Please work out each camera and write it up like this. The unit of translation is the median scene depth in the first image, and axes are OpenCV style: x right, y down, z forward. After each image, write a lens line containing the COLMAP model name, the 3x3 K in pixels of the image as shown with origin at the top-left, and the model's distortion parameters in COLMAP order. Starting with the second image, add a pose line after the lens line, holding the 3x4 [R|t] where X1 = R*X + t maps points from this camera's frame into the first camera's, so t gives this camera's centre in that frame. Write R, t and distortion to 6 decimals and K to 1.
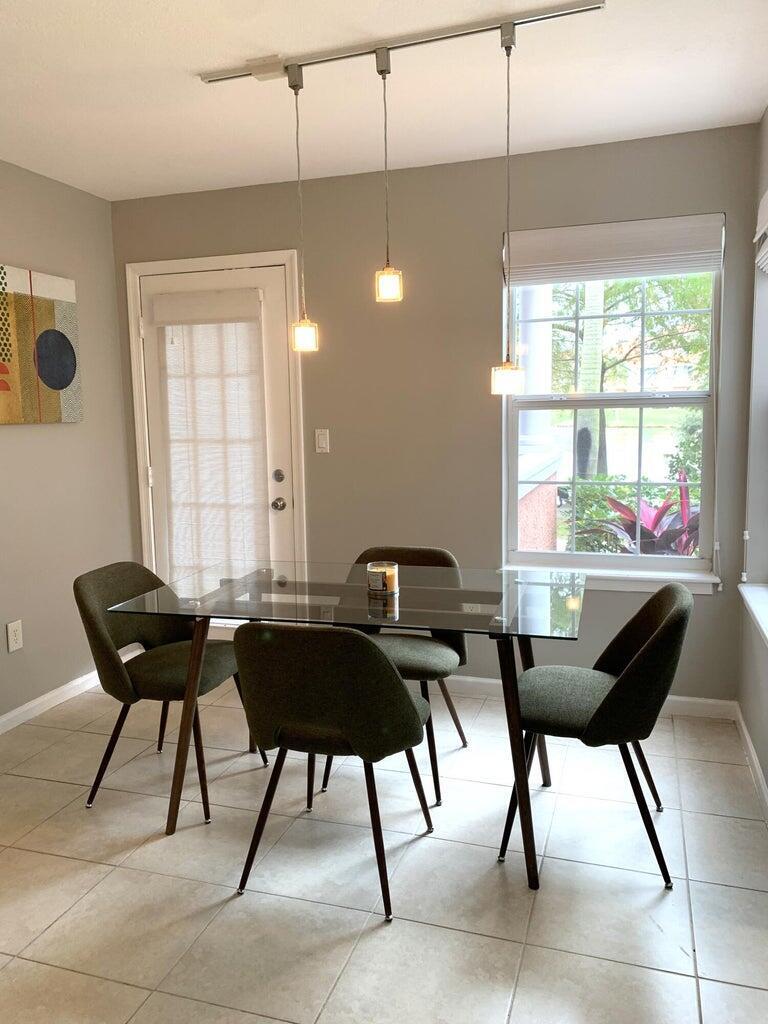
lens RADIAL K [[796.8, 0, 383.4], [0, 796.8, 519.7], [0, 0, 1]] dist [0.010306, -0.000901]
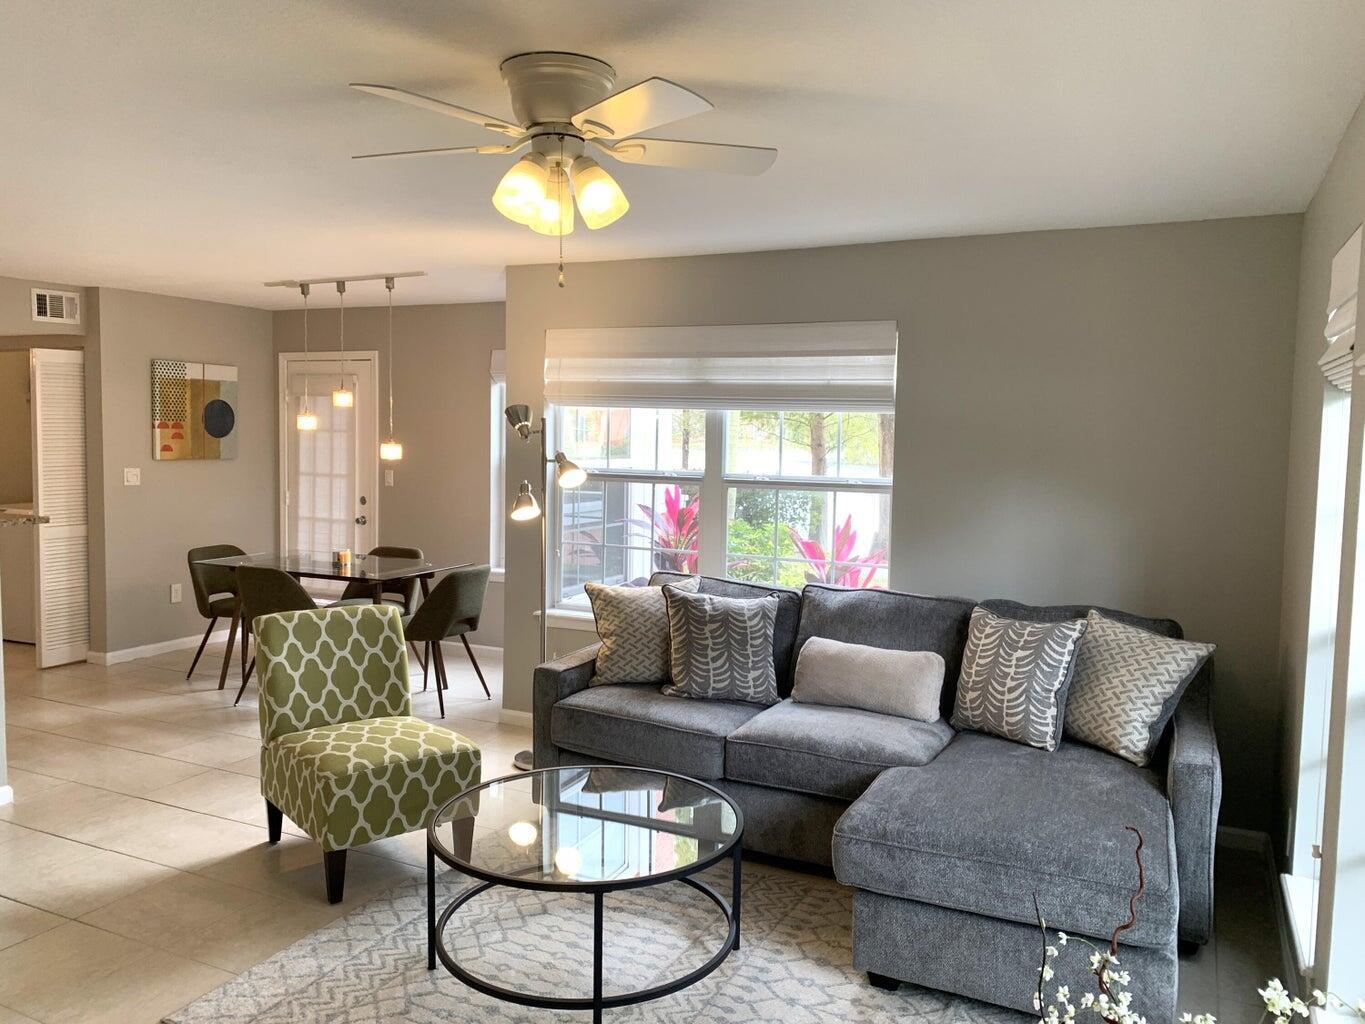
lens RADIAL K [[1062.1, 0, 683.4], [0, 1062.1, 502.7], [0, 0, 1]] dist [0.010306, -0.000901]
pose [[0.990104, 0.043228, -0.133510, 0.762184], [-0.053286, 0.995929, -0.072702, 0.063231], [0.129824, 0.079097, 0.988377, -0.905824]]
